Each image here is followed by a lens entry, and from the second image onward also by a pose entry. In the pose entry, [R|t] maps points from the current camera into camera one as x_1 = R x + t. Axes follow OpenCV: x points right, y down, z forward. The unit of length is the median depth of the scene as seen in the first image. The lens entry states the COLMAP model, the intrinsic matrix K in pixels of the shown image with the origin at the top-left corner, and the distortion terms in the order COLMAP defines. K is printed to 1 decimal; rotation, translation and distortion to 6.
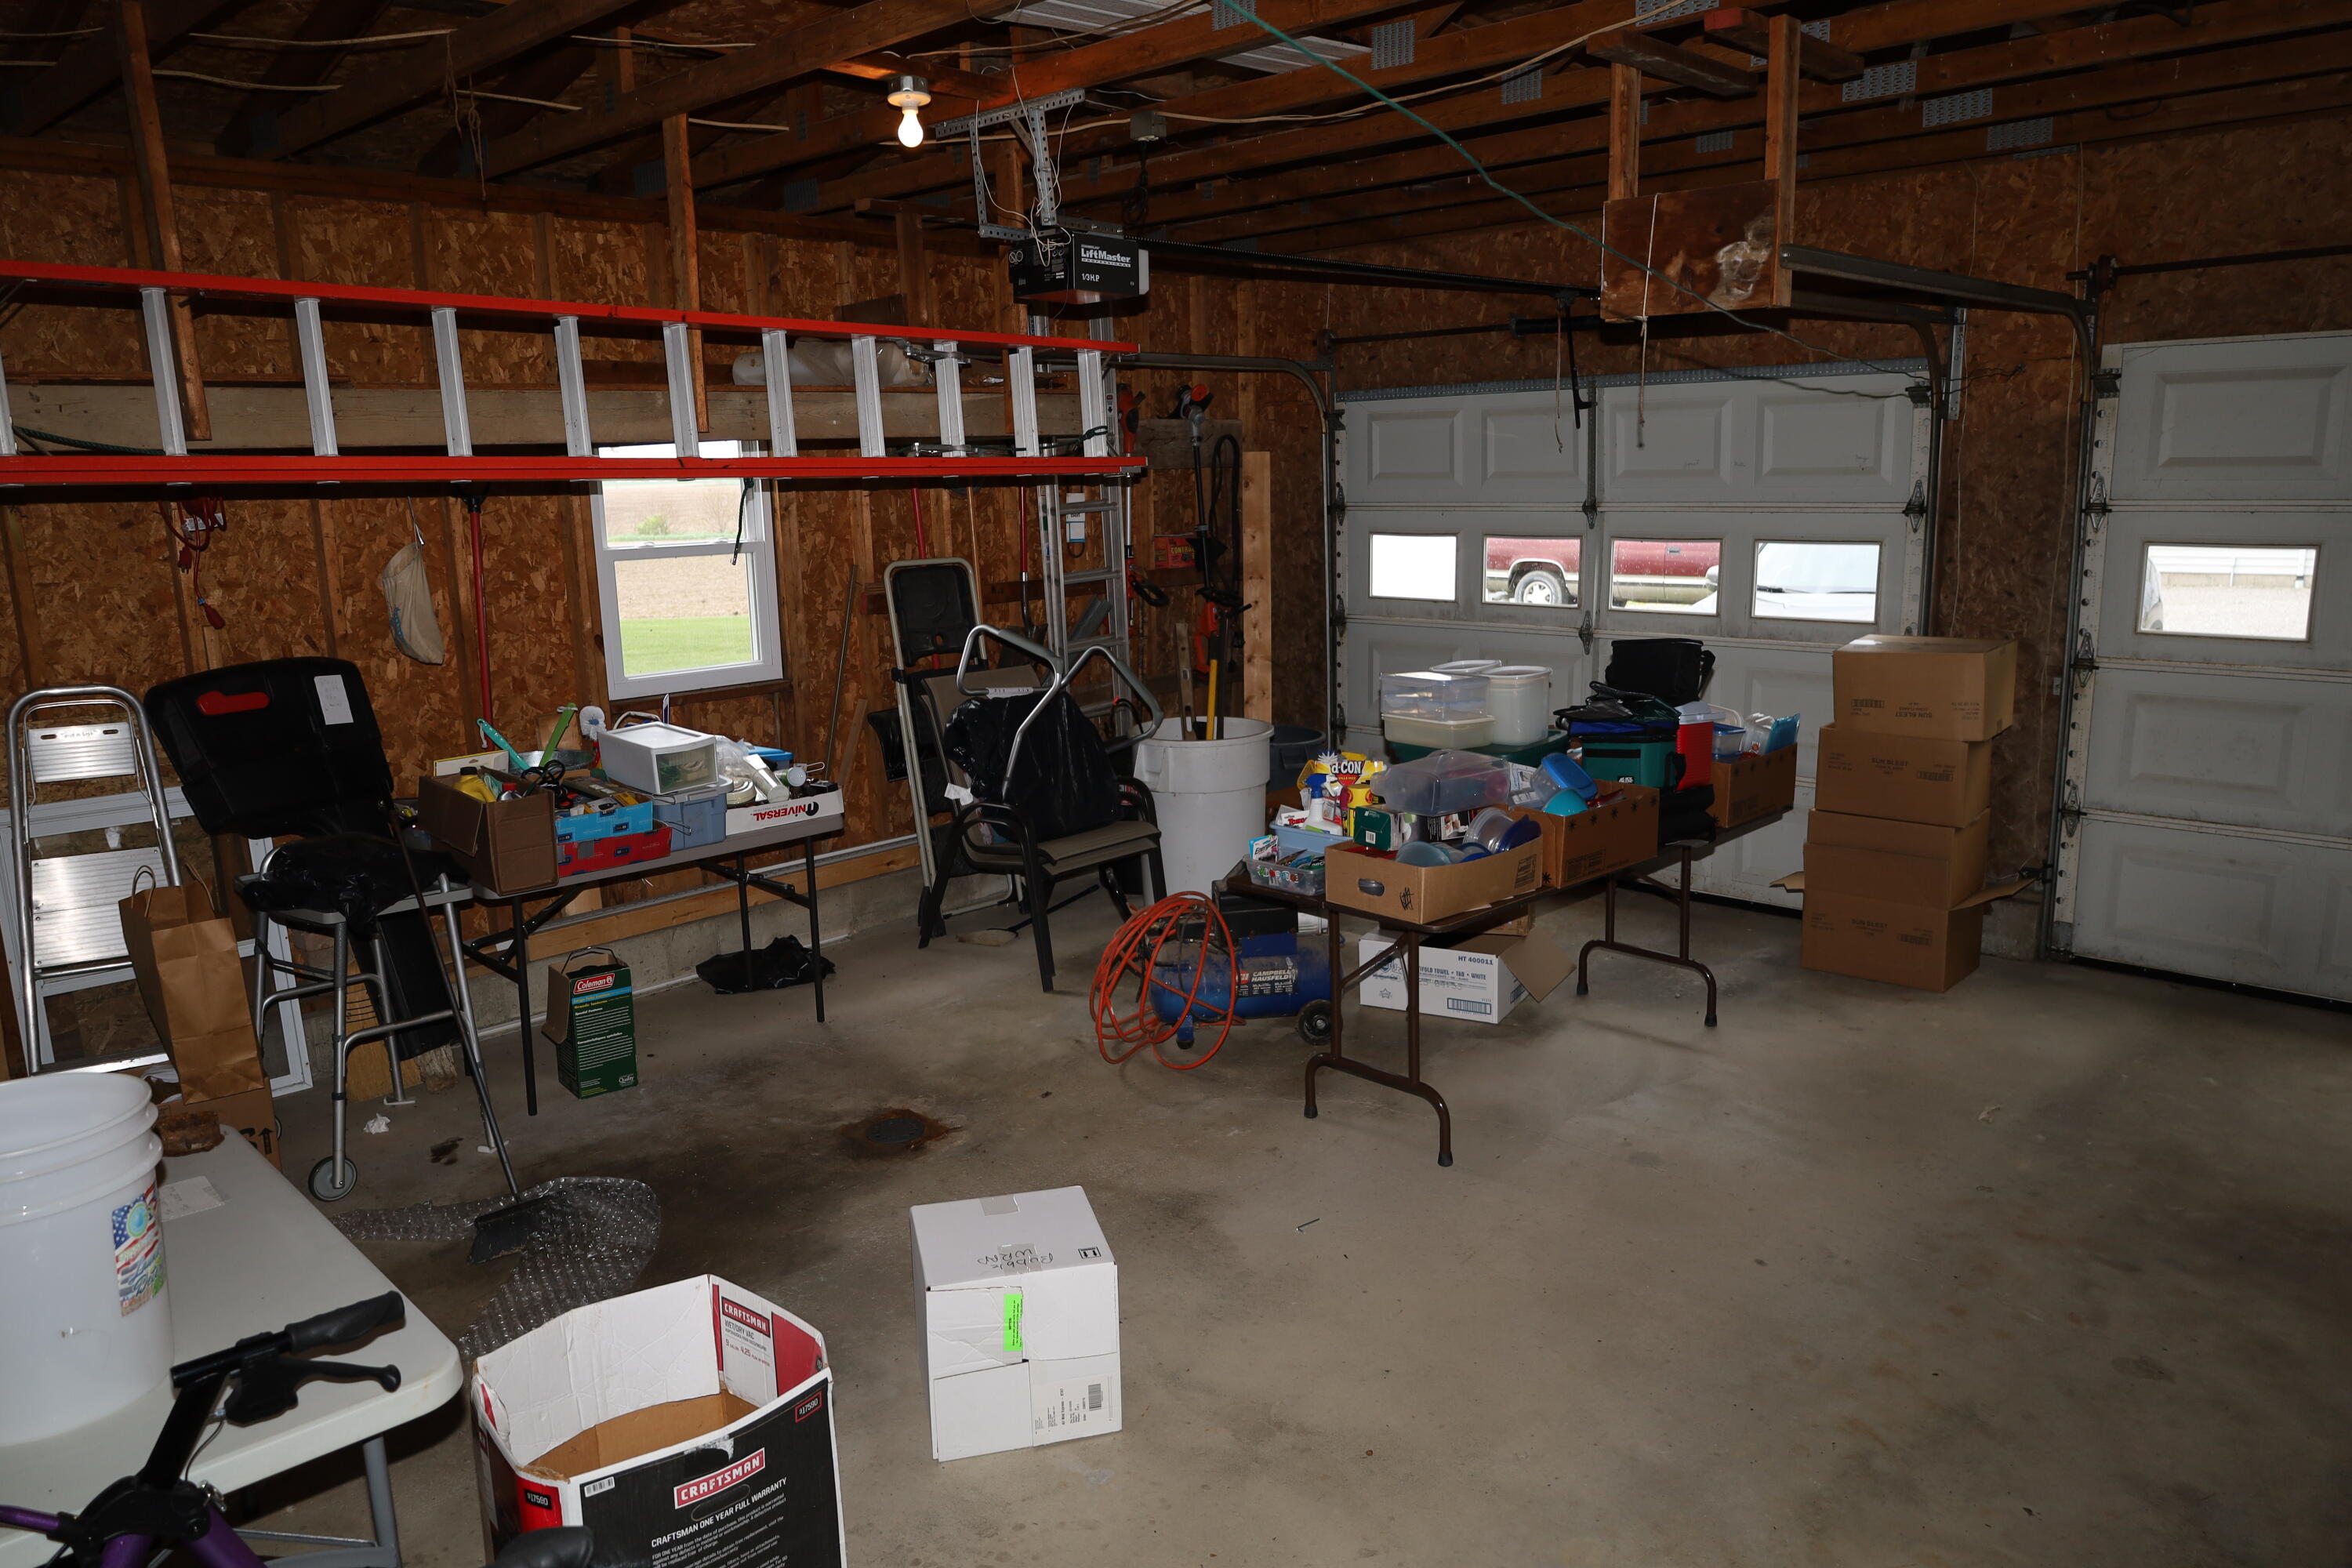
lens RADIAL K [[1611.0, 0, 1176.0], [0, 1611.0, 784.0], [0, 0, 1]] dist [-0.005044, 0.001865]
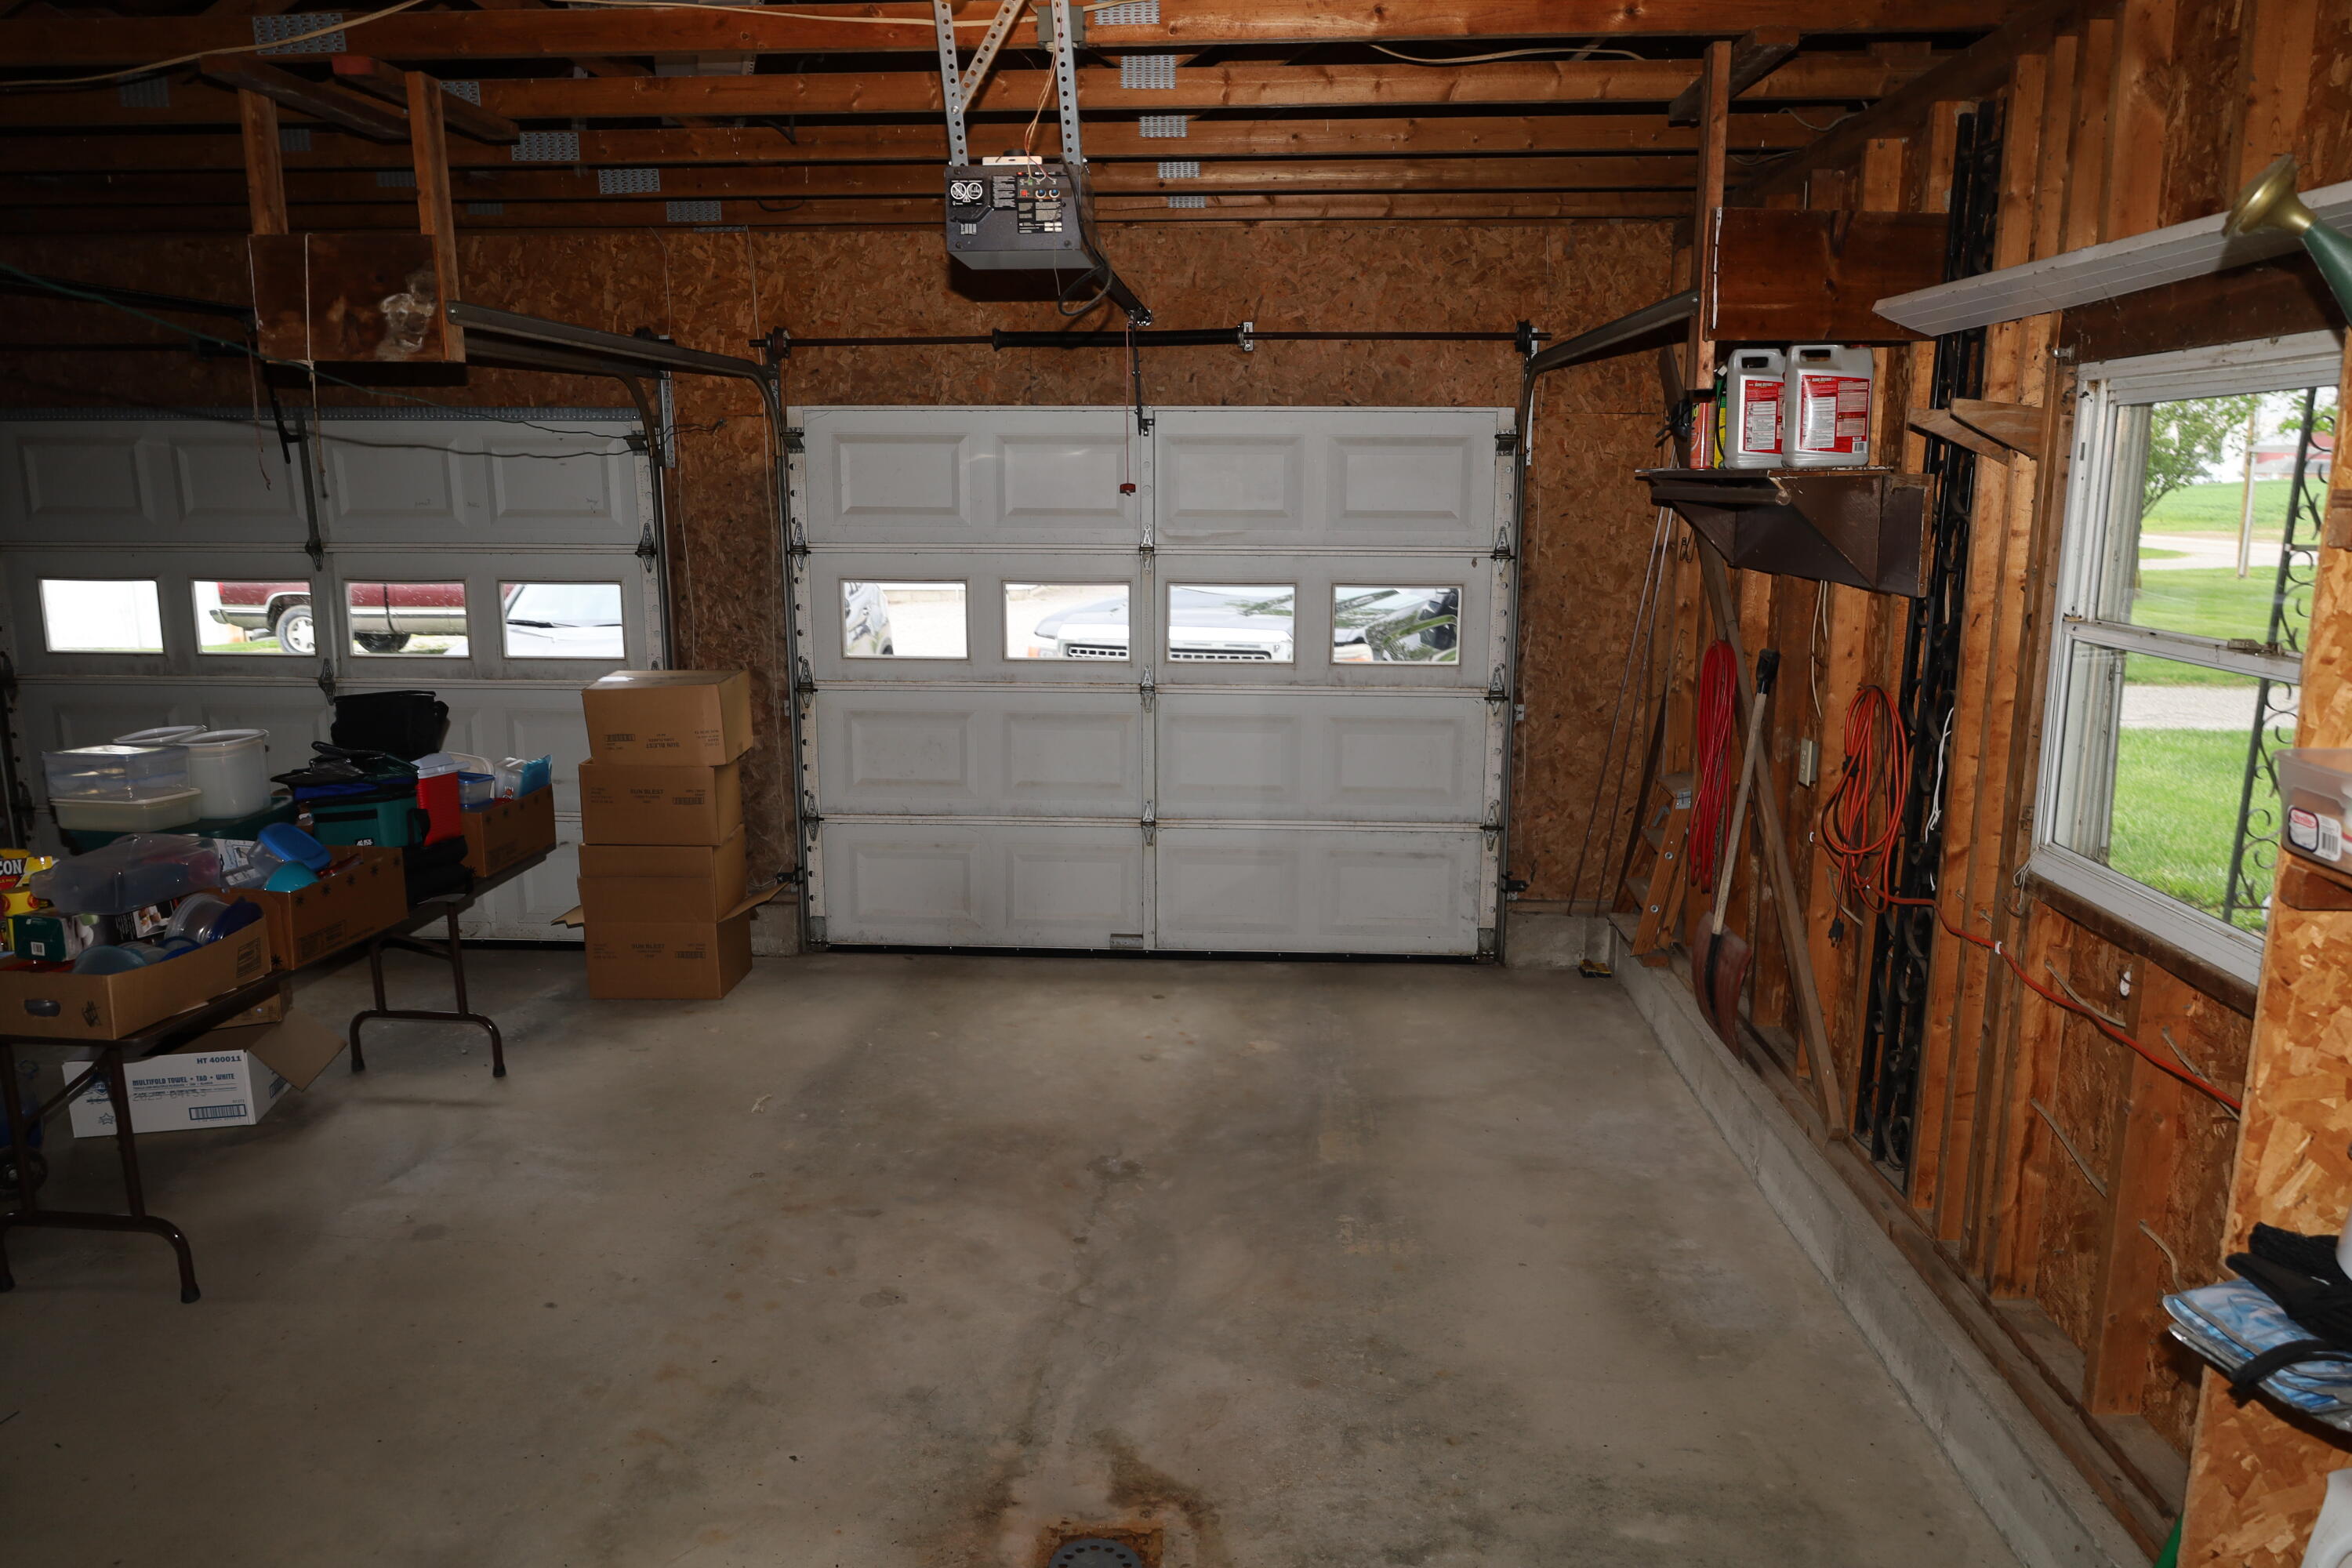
lens RADIAL K [[1611.0, 0, 1176.0], [0, 1611.0, 784.0], [0, 0, 1]] dist [-0.005044, 0.001865]
pose [[0.761075, -0.097553, 0.641287, 0.033890], [0.106526, 0.994001, 0.024785, -0.008230], [-0.639857, 0.049450, 0.766901, -0.030809]]
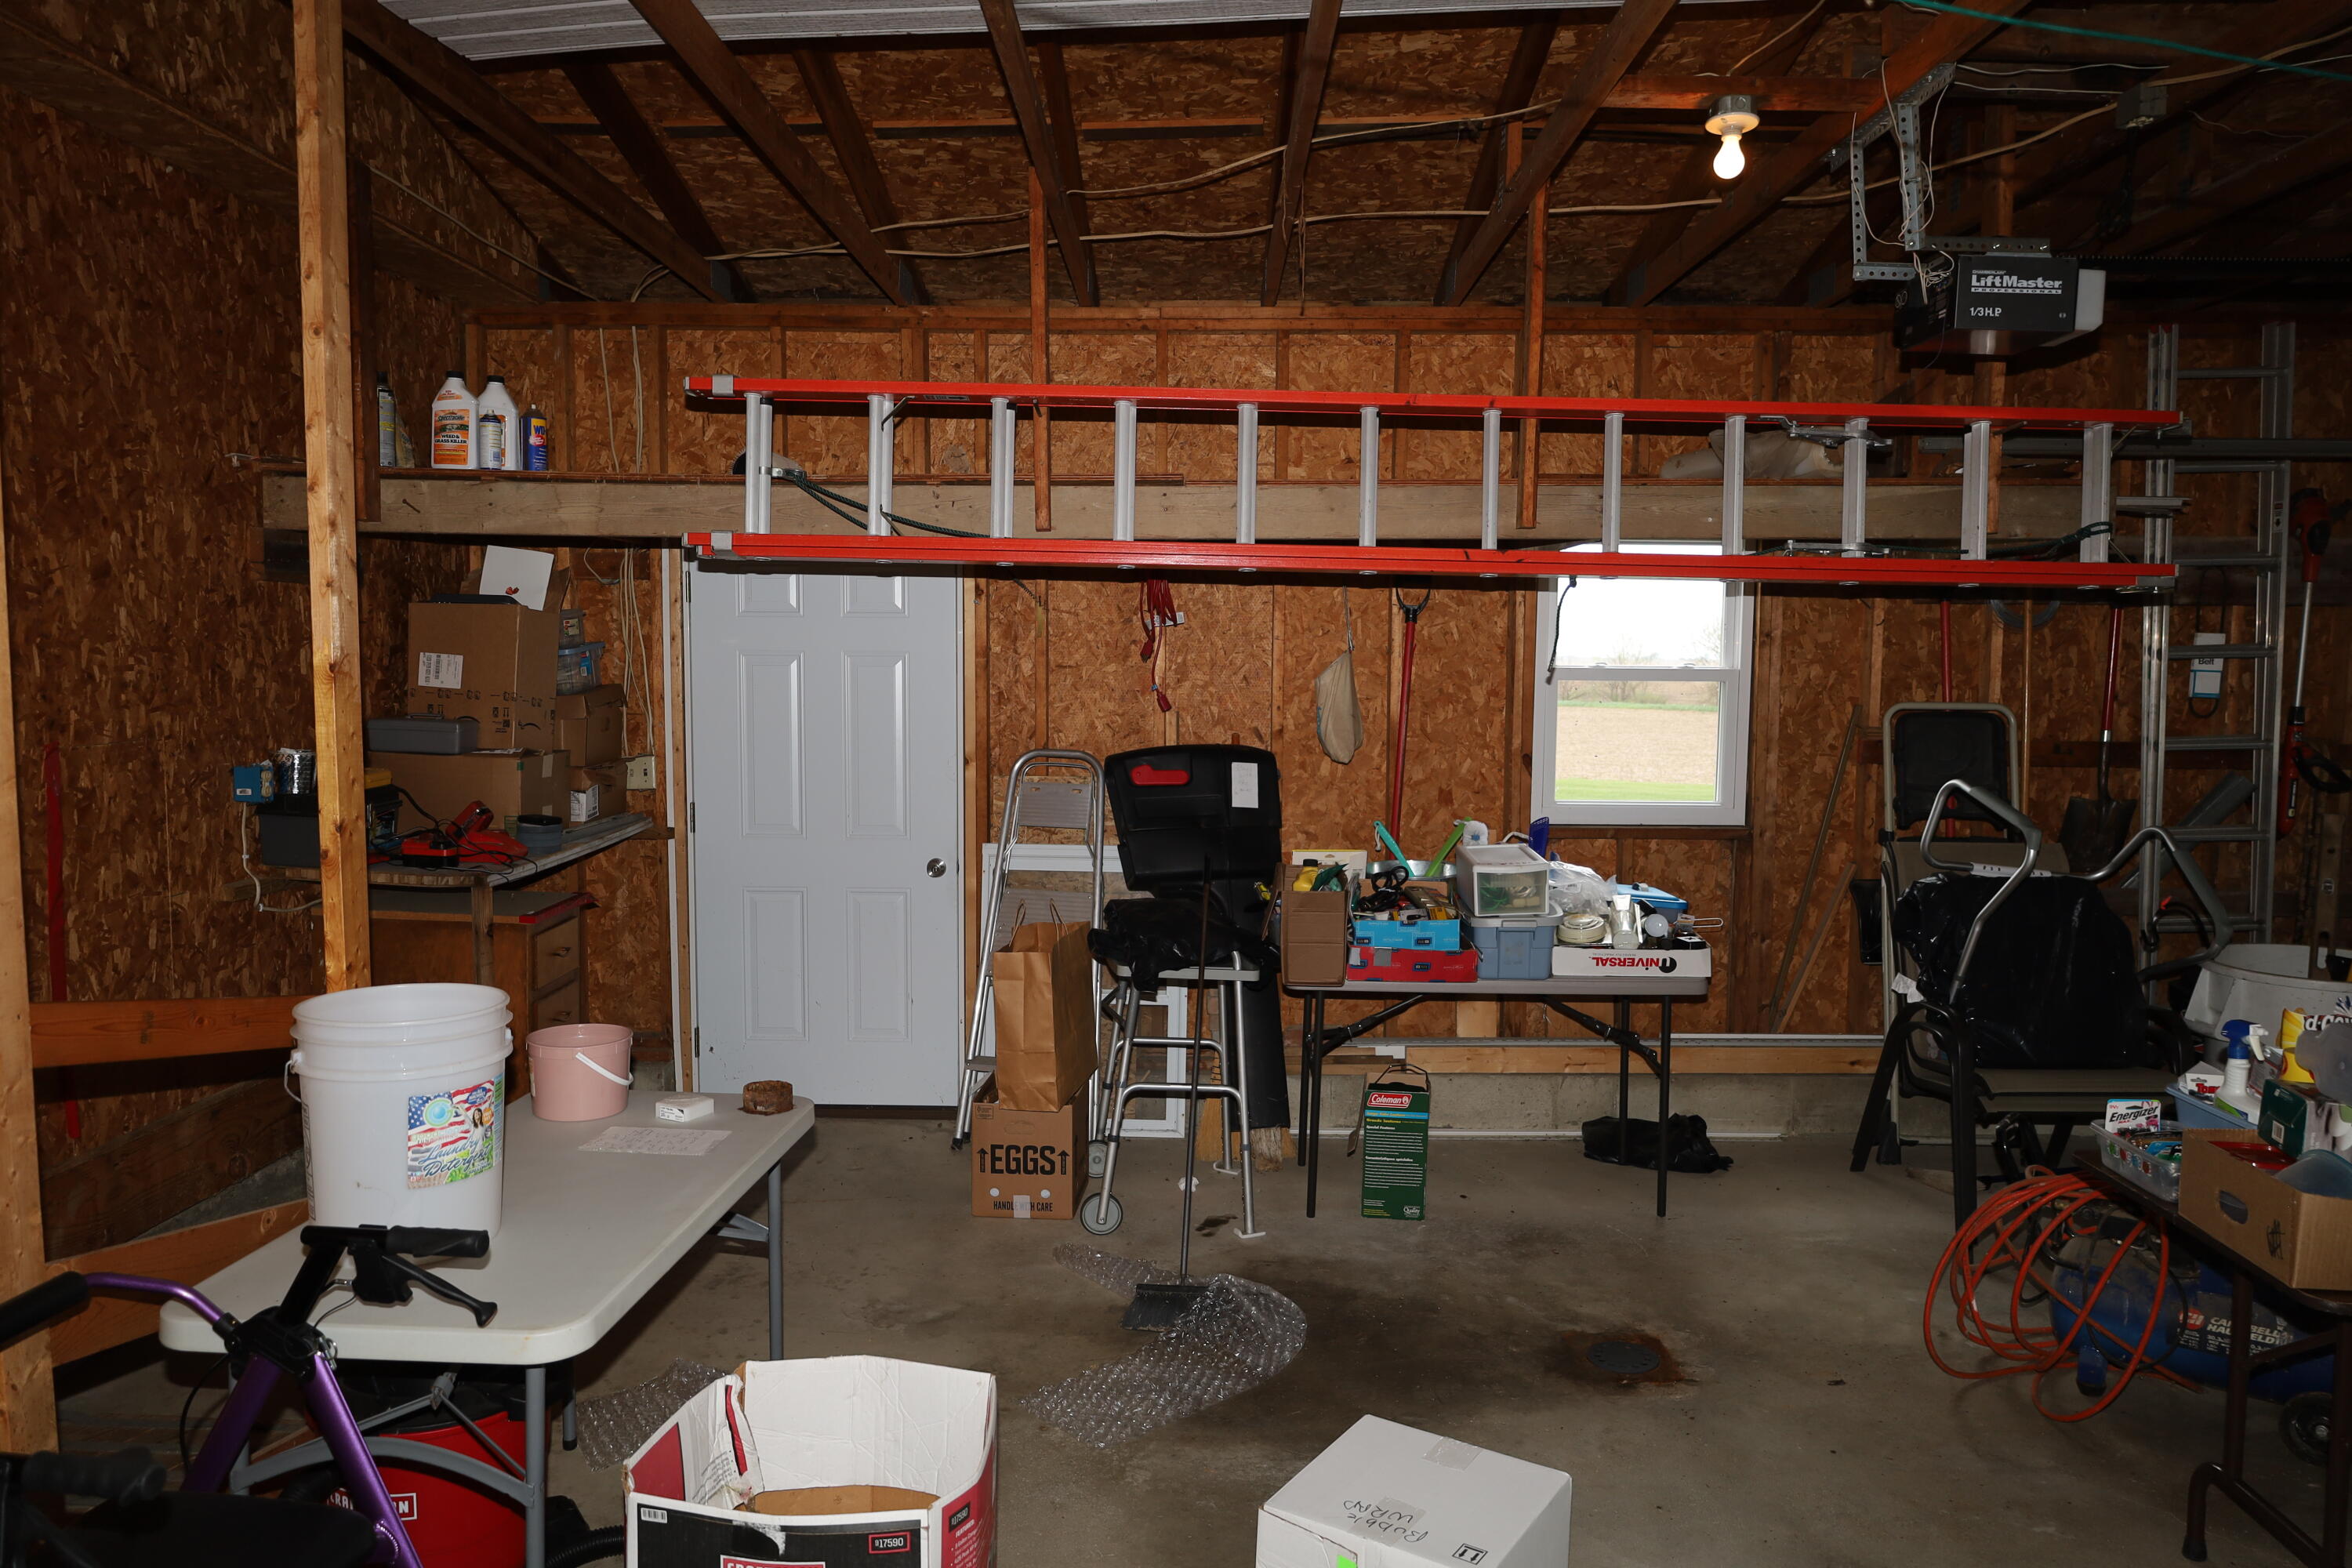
lens RADIAL K [[1611.0, 0, 1176.0], [0, 1611.0, 784.0], [0, 0, 1]] dist [-0.005044, 0.001865]
pose [[0.684675, 0.087052, -0.723631, 0.212729], [-0.164946, 0.985589, -0.037501, -0.004423], [0.709939, 0.145036, 0.689167, 0.203930]]
